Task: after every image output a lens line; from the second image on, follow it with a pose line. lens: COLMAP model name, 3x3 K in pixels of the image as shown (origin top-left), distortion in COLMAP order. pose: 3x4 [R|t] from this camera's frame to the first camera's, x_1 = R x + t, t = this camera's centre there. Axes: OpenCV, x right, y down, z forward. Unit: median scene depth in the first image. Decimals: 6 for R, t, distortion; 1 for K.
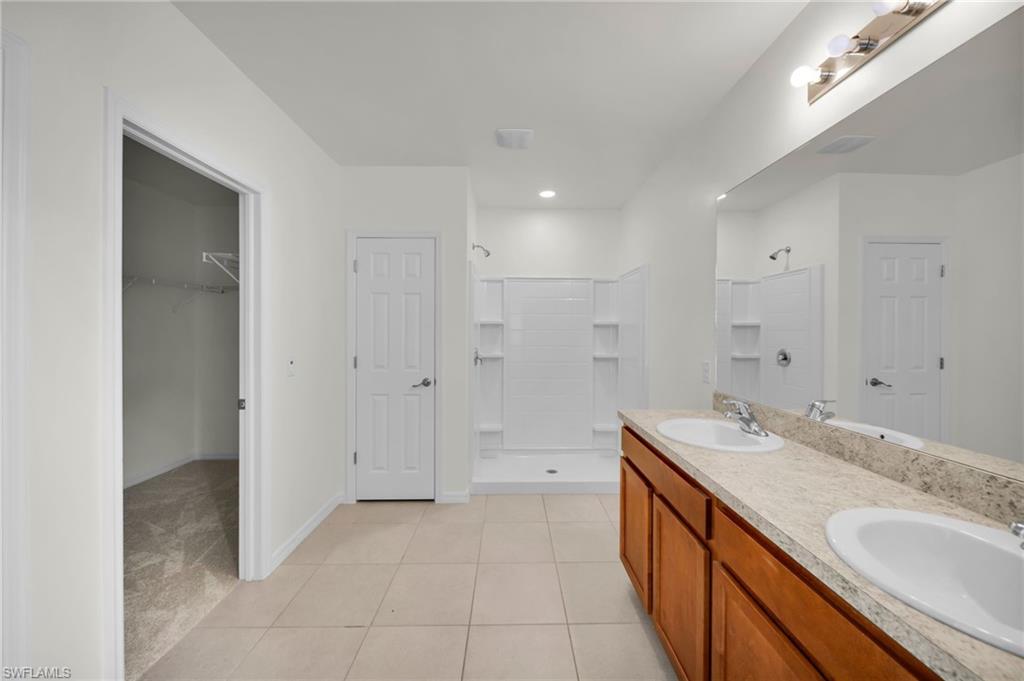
lens RADIAL K [[359.7, 0, 514.4], [0, 359.7, 335.8], [0, 0, 1]] dist [-0.000493, -0.000124]
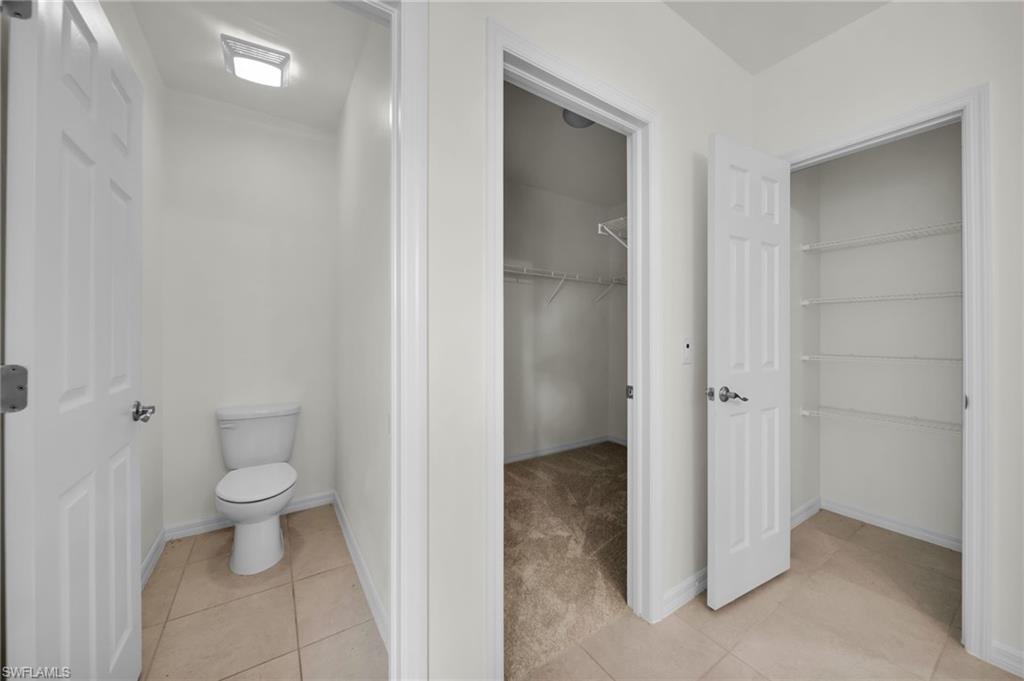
lens RADIAL K [[359.7, 0, 514.4], [0, 359.7, 335.8], [0, 0, 1]] dist [-0.000493, -0.000124]
pose [[0.521629, -0.005121, -0.853157, -0.192625], [-0.003579, 0.999960, -0.008190, 0.068704], [0.853165, 0.007325, 0.521590, 0.342435]]
